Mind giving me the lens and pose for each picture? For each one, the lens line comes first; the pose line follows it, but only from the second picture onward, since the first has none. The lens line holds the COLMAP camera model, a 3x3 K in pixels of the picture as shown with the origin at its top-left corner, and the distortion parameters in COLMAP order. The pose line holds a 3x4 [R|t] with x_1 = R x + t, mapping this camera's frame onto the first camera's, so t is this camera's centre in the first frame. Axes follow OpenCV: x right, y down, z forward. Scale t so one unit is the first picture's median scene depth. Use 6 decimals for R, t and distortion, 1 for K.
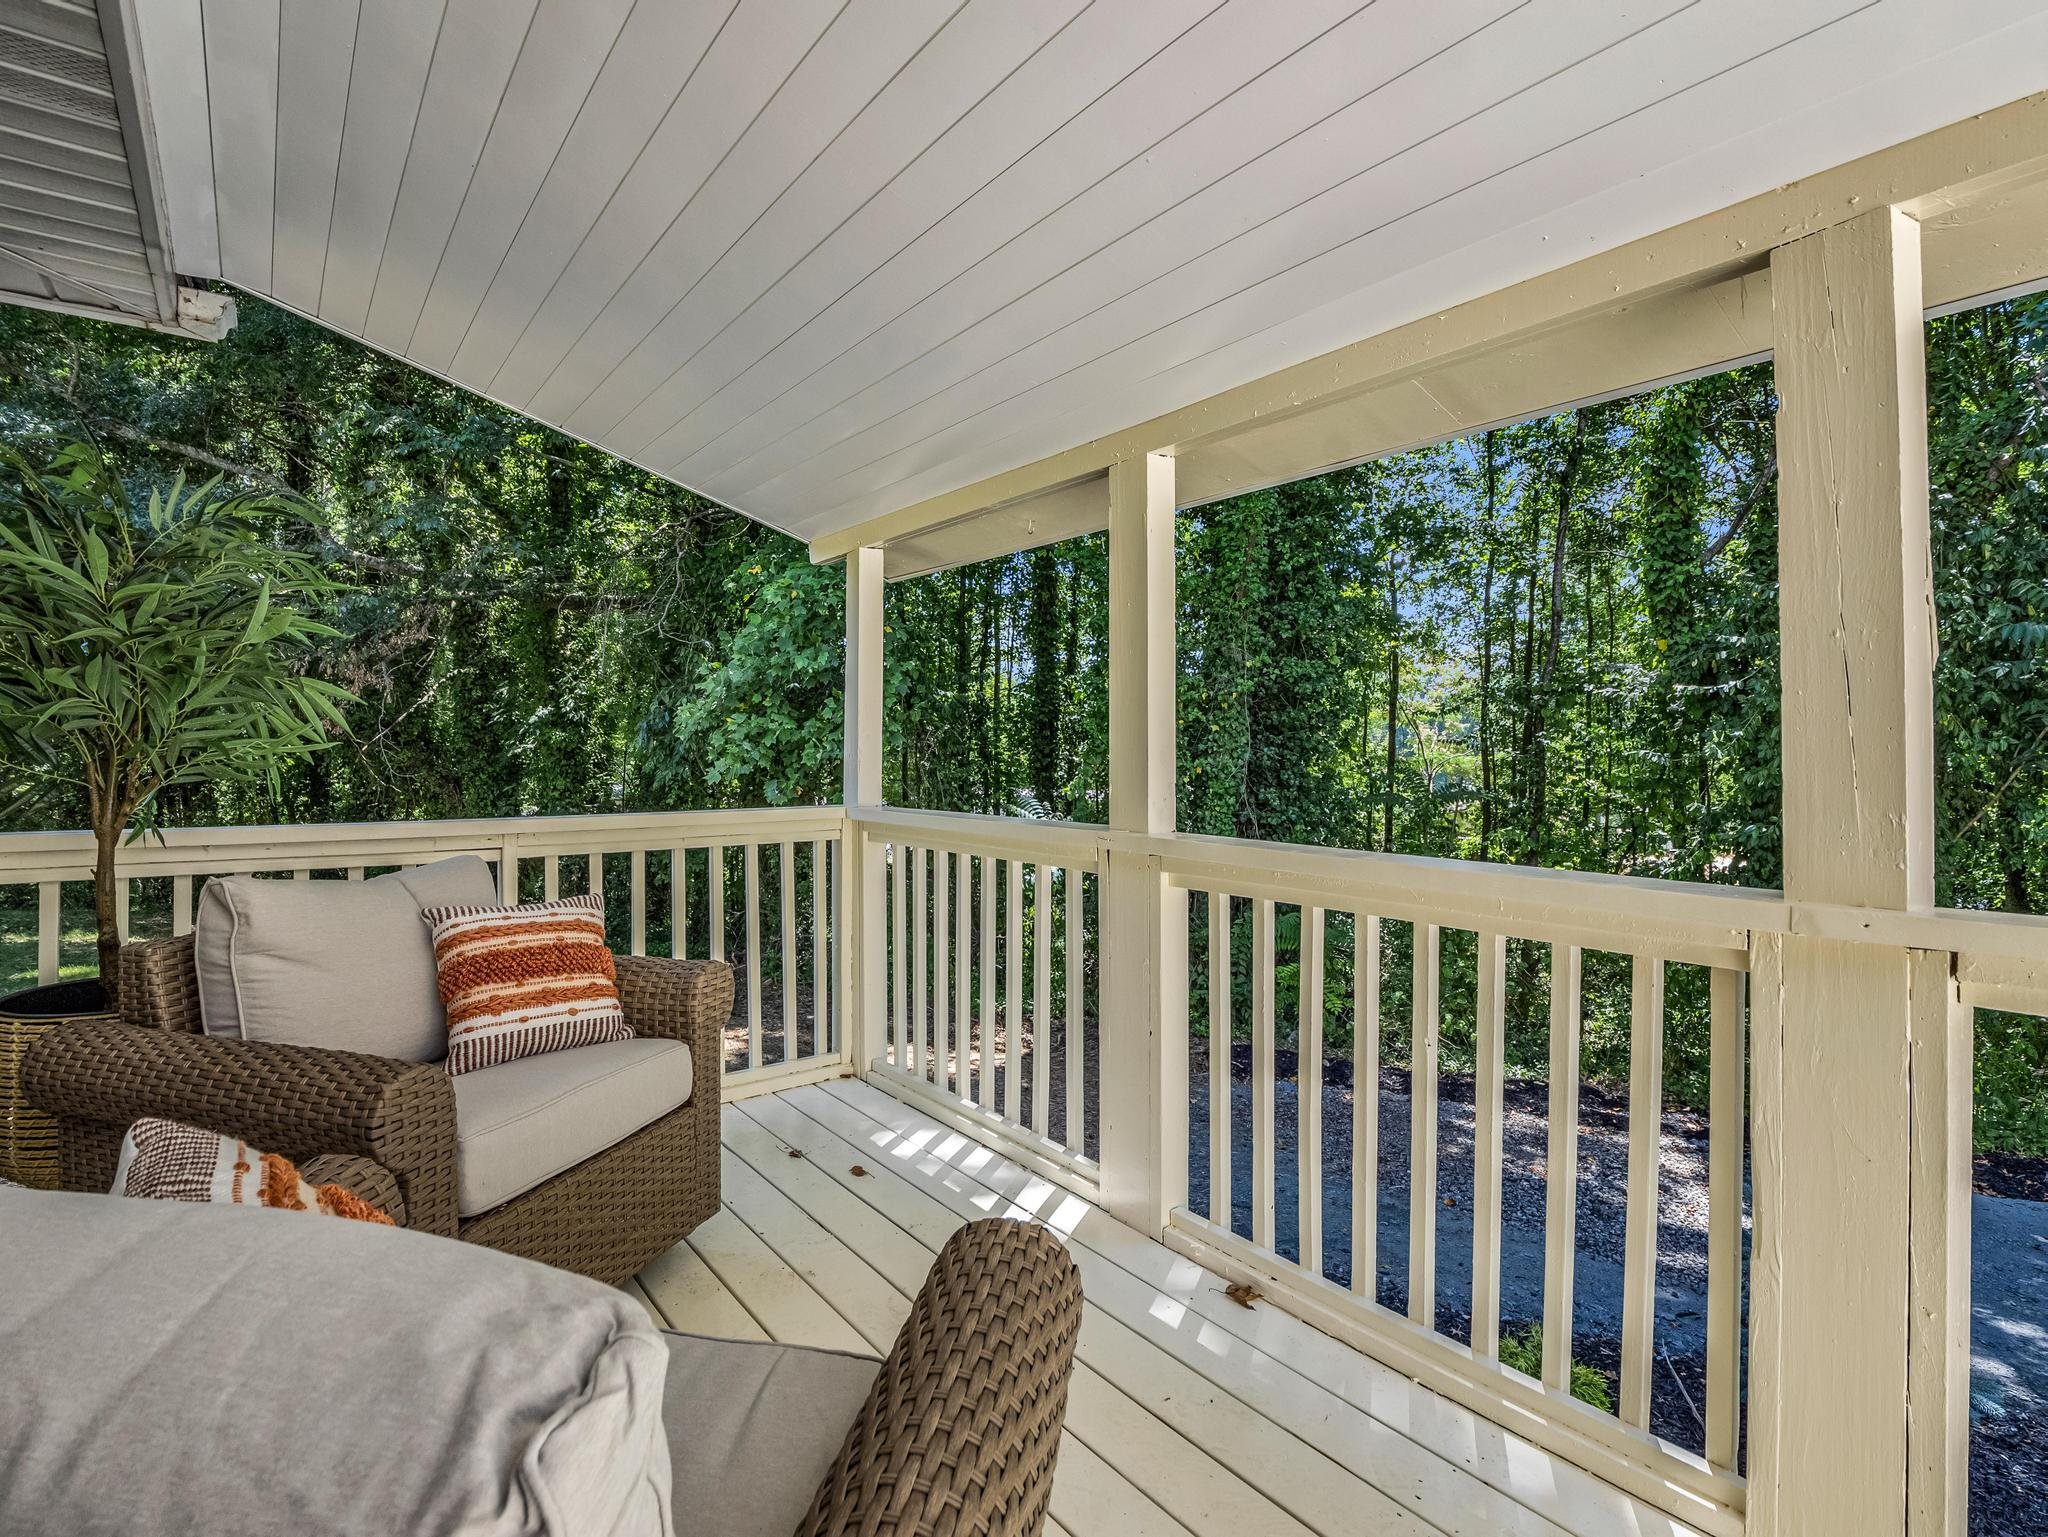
lens RADIAL K [[1024.7, 0, 1022.3], [0, 1024.7, 757.5], [0, 0, 1]] dist [0.000007, -0.000030]
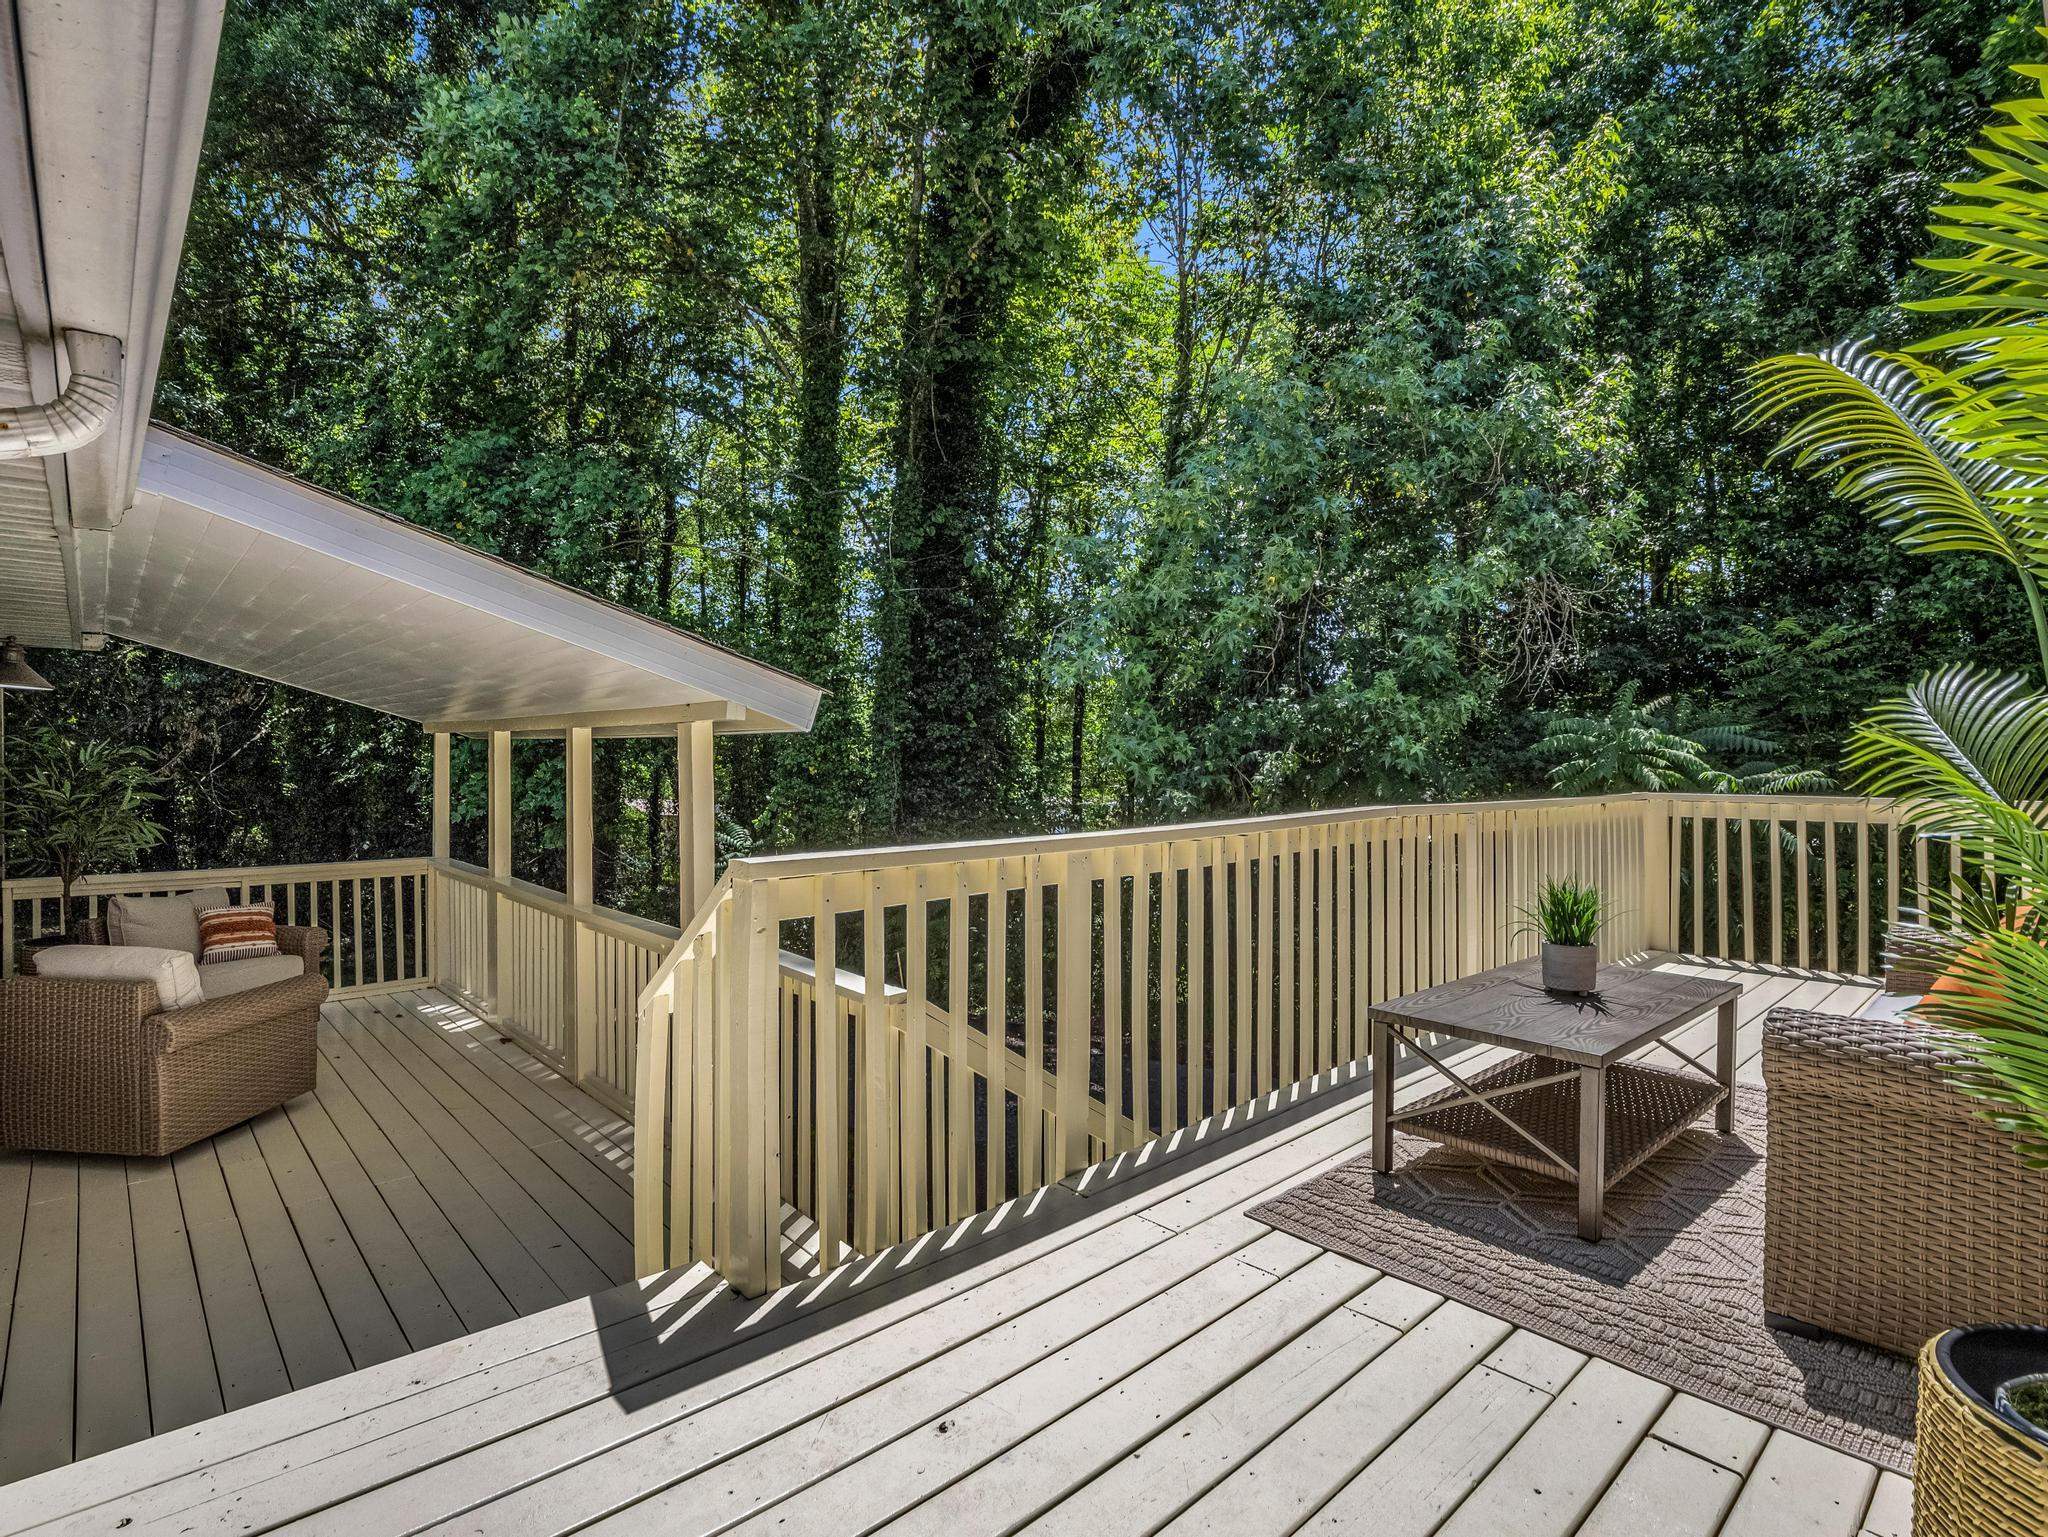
lens RADIAL K [[1024.7, 0, 1027.5], [0, 1024.7, 773.0], [0, 0, 1]] dist [0.000007, -0.000030]
pose [[0.995110, 0.006504, 0.098555, 1.251119], [-0.007671, 0.999905, 0.011474, -0.239285], [-0.098471, -0.012174, 0.995065, -1.786712]]
